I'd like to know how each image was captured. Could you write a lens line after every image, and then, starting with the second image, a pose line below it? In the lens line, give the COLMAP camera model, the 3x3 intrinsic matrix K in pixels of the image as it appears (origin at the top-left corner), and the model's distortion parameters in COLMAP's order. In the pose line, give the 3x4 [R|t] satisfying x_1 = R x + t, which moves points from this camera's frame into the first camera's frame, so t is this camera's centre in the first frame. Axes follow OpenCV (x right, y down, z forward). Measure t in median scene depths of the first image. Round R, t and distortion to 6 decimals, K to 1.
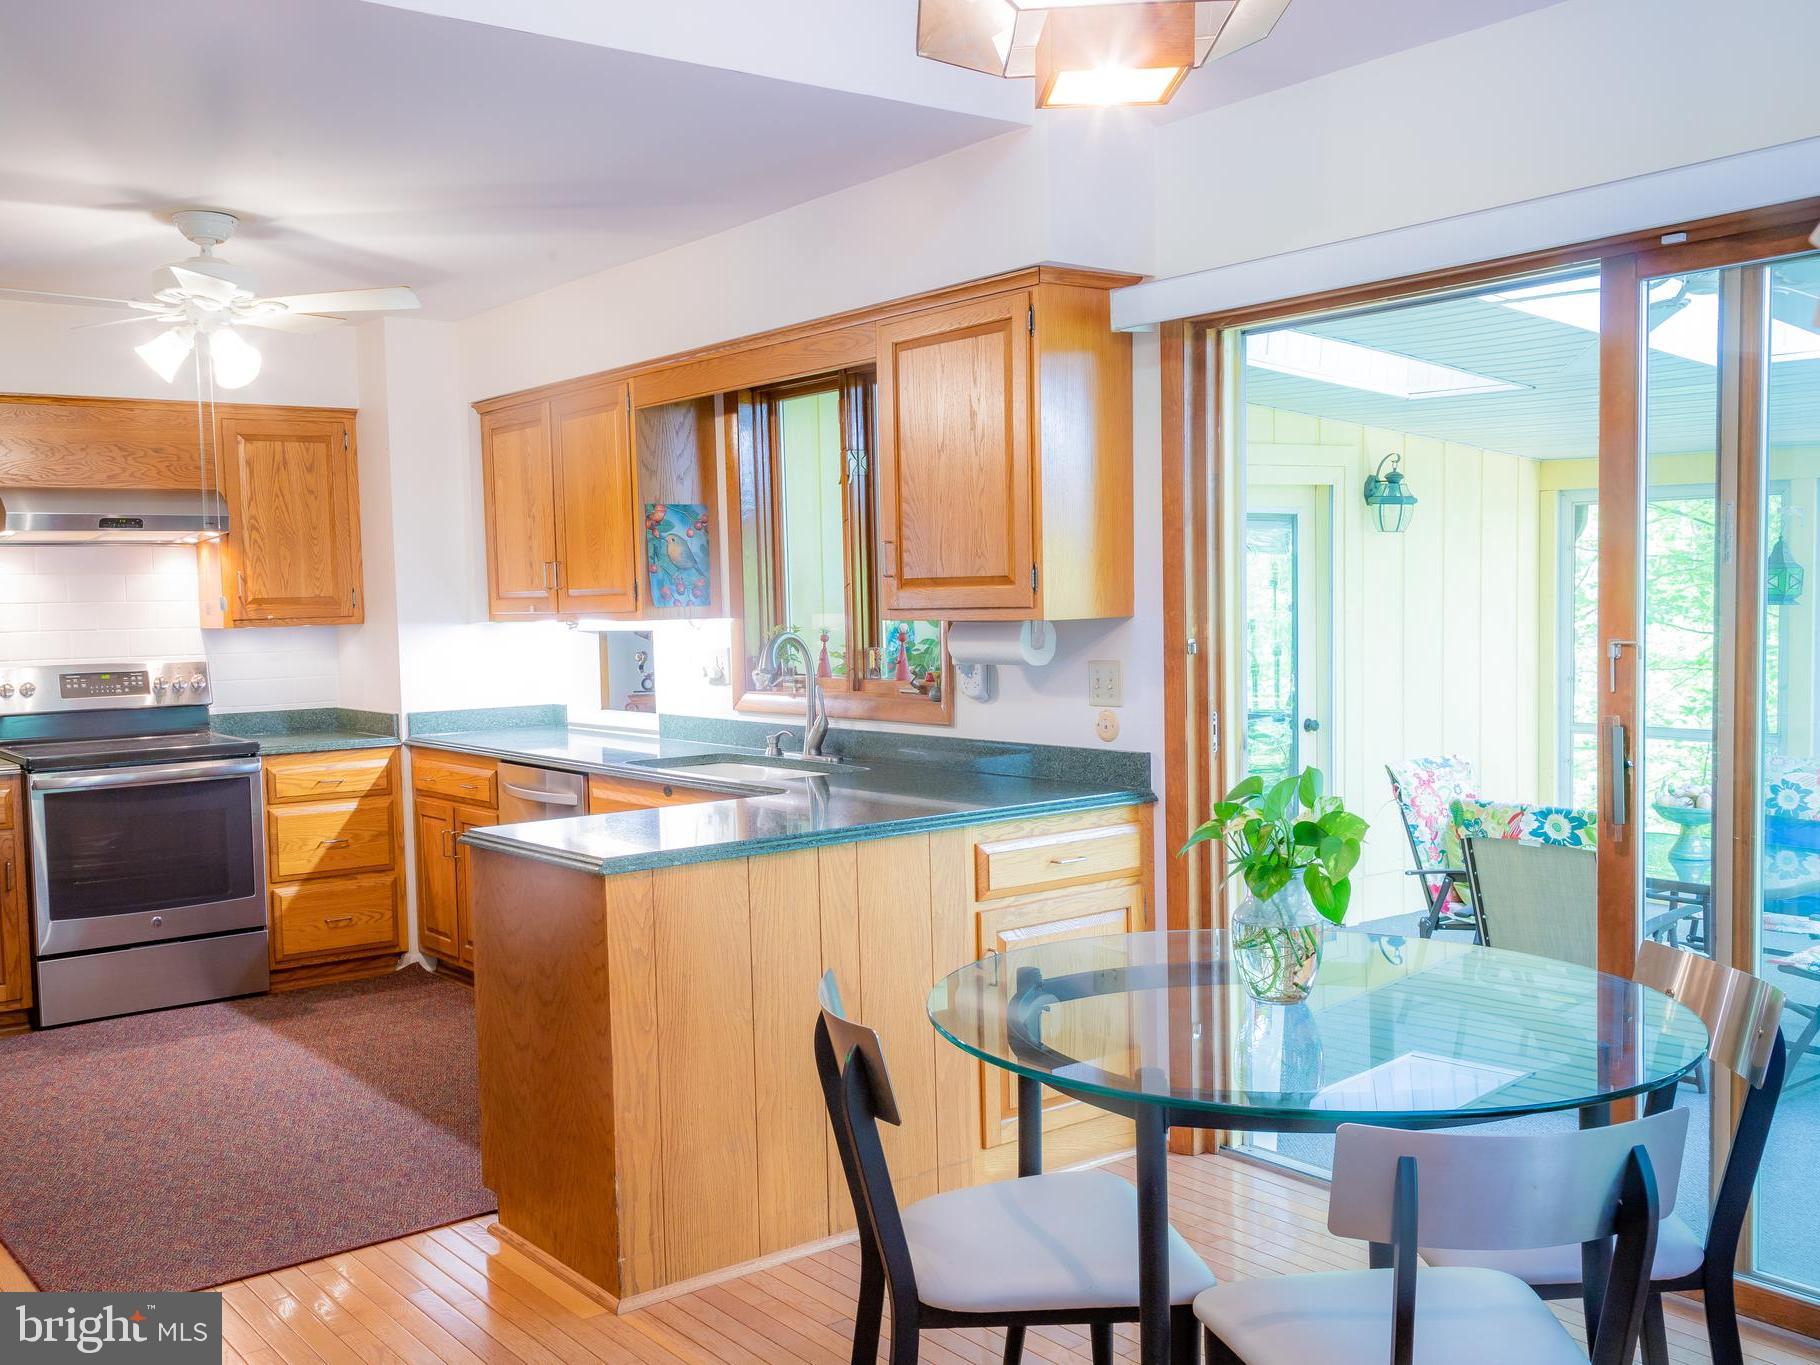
lens RADIAL K [[1719.9, 0, 799.6], [0, 1719.9, 700.6], [0, 0, 1]] dist [0.046445, 0.000000]
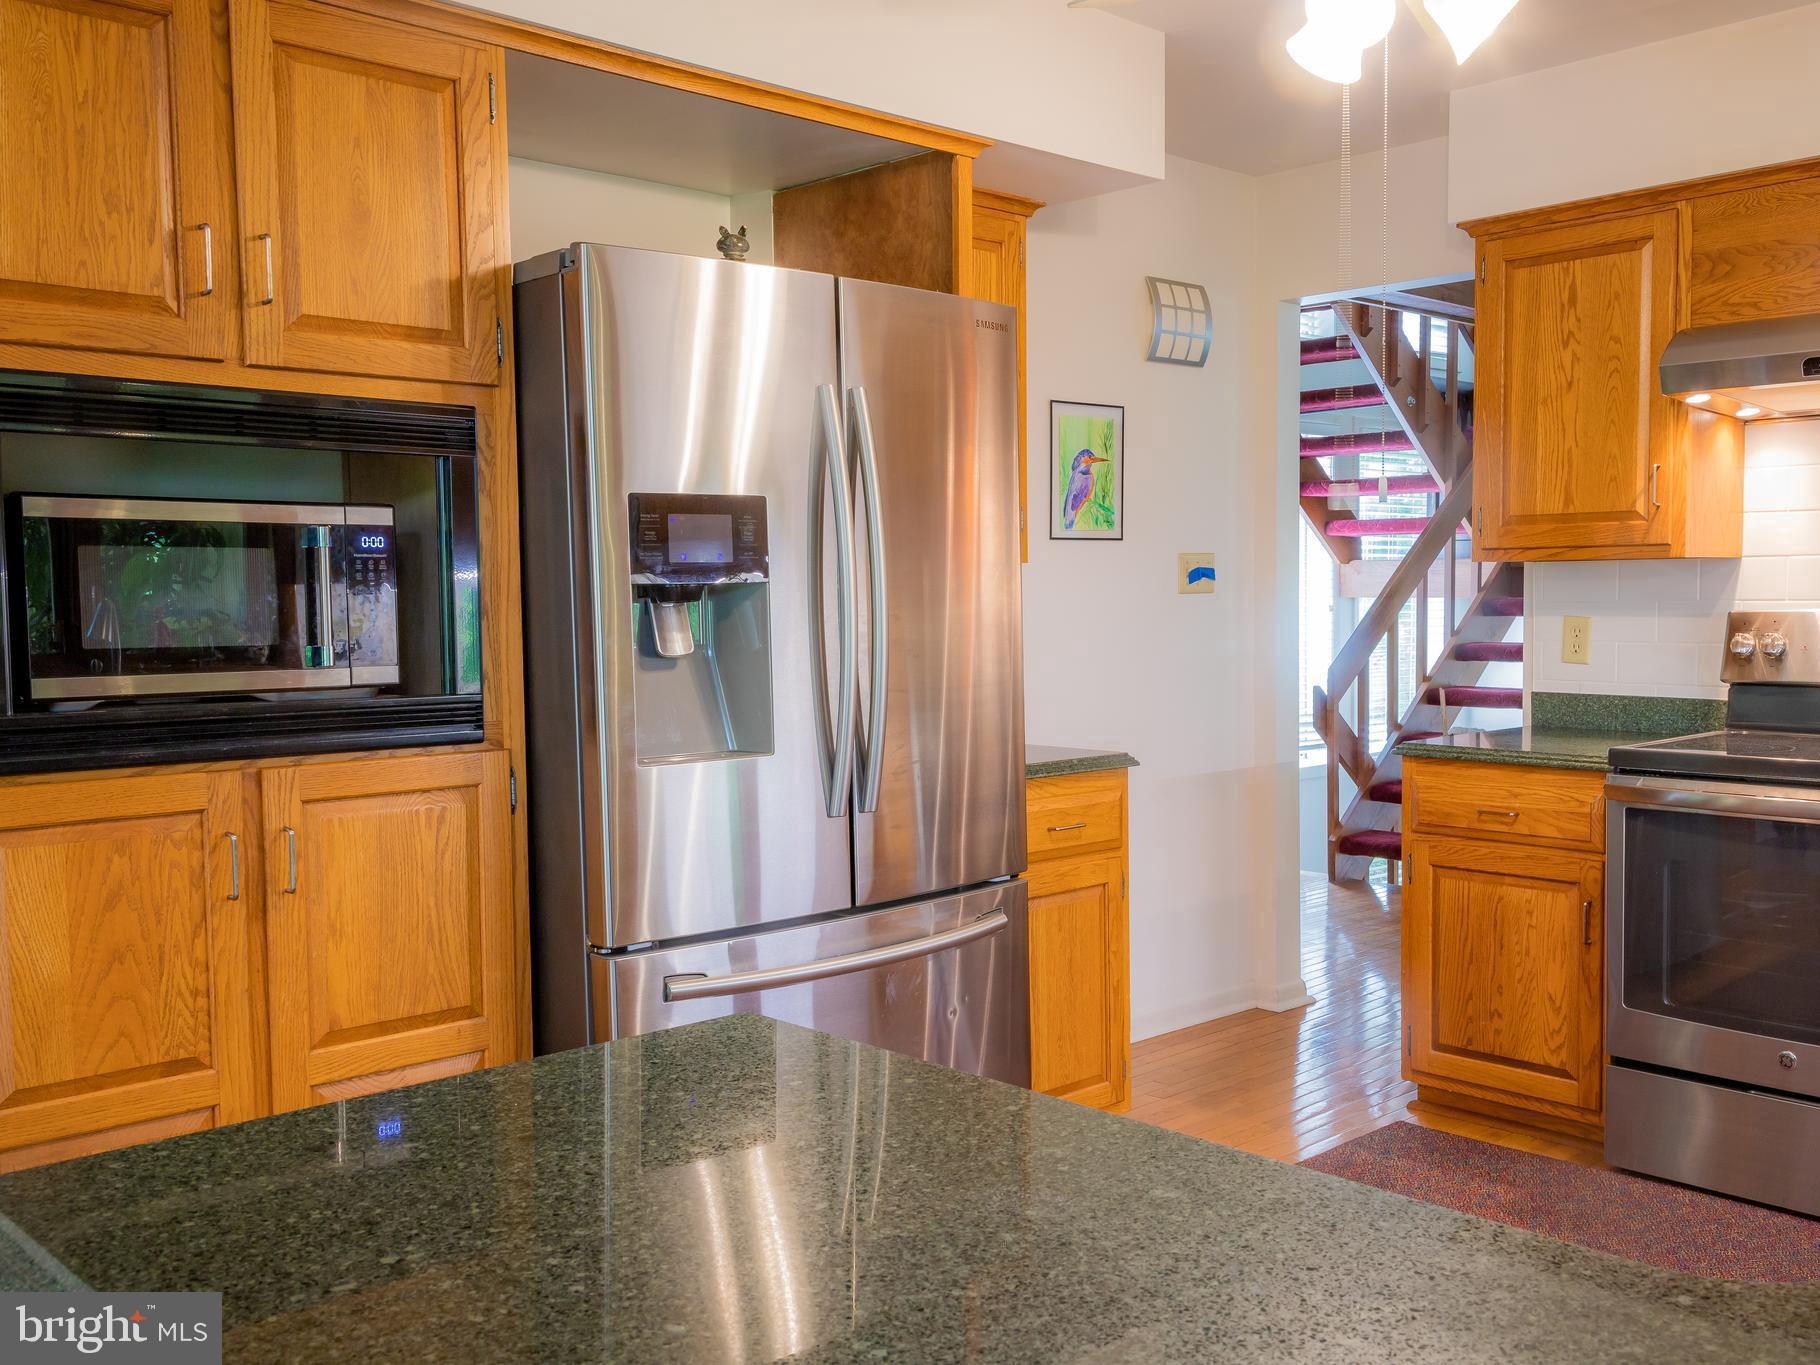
lens RADIAL K [[1719.9, 0, 996.4], [0, 1719.9, 707.0], [0, 0, 1]] dist [0.046445, 0.000000]
pose [[0.167330, 0.092762, -0.981527, 0.144002], [-0.059156, 0.994715, 0.083923, -0.021977], [0.984125, 0.044020, 0.171933, 0.659116]]
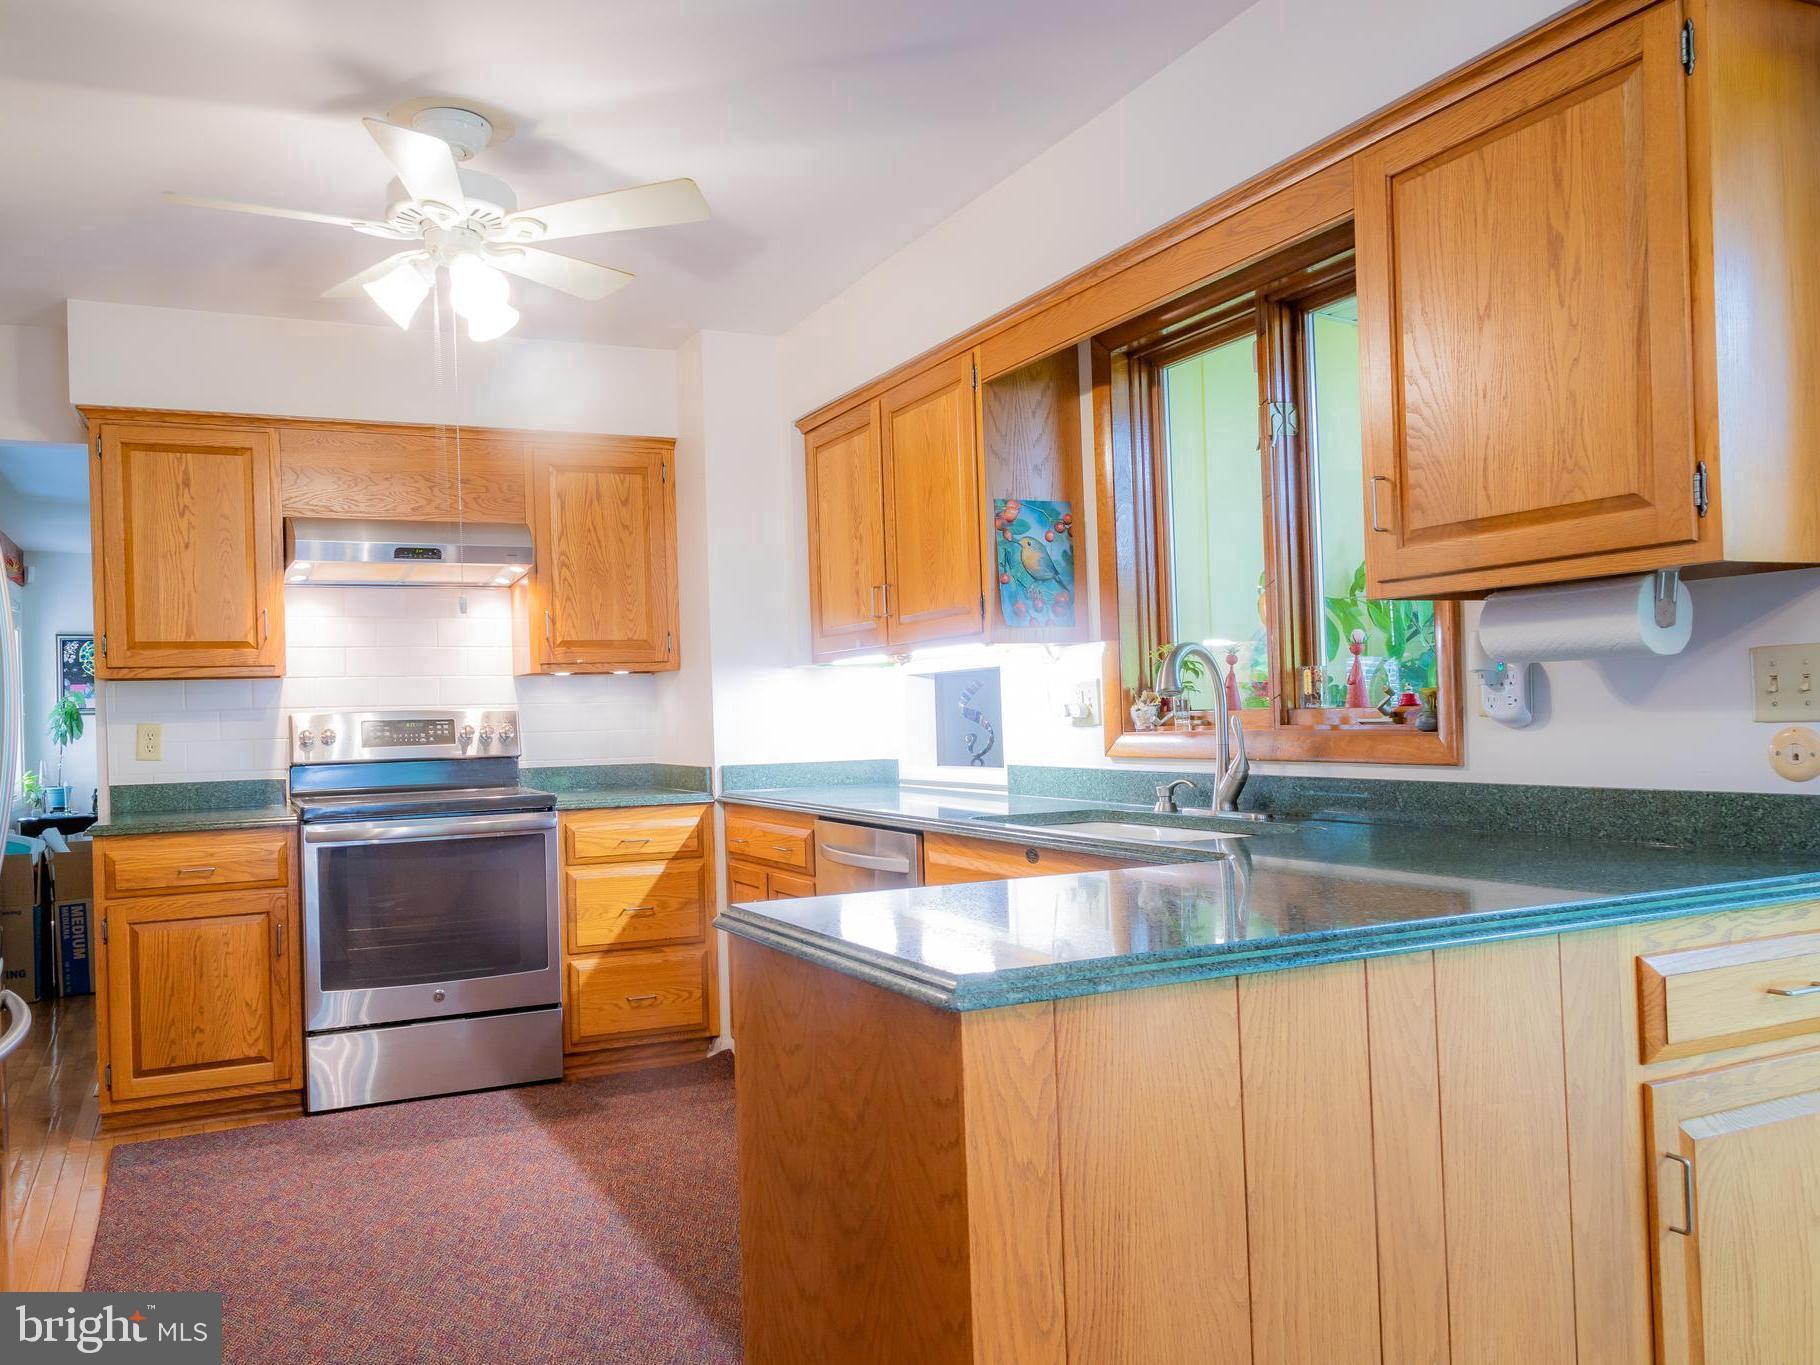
lens RADIAL K [[1362.0, 0, 803.4], [0, 1362.0, 701.4], [0, 0, 1]] dist [0.008076, -0.007710]
pose [[0.978409, -0.005439, -0.206607, -0.045151], [-0.008726, 0.997675, -0.067588, 0.023863], [0.206495, 0.067932, 0.976087, 0.359753]]
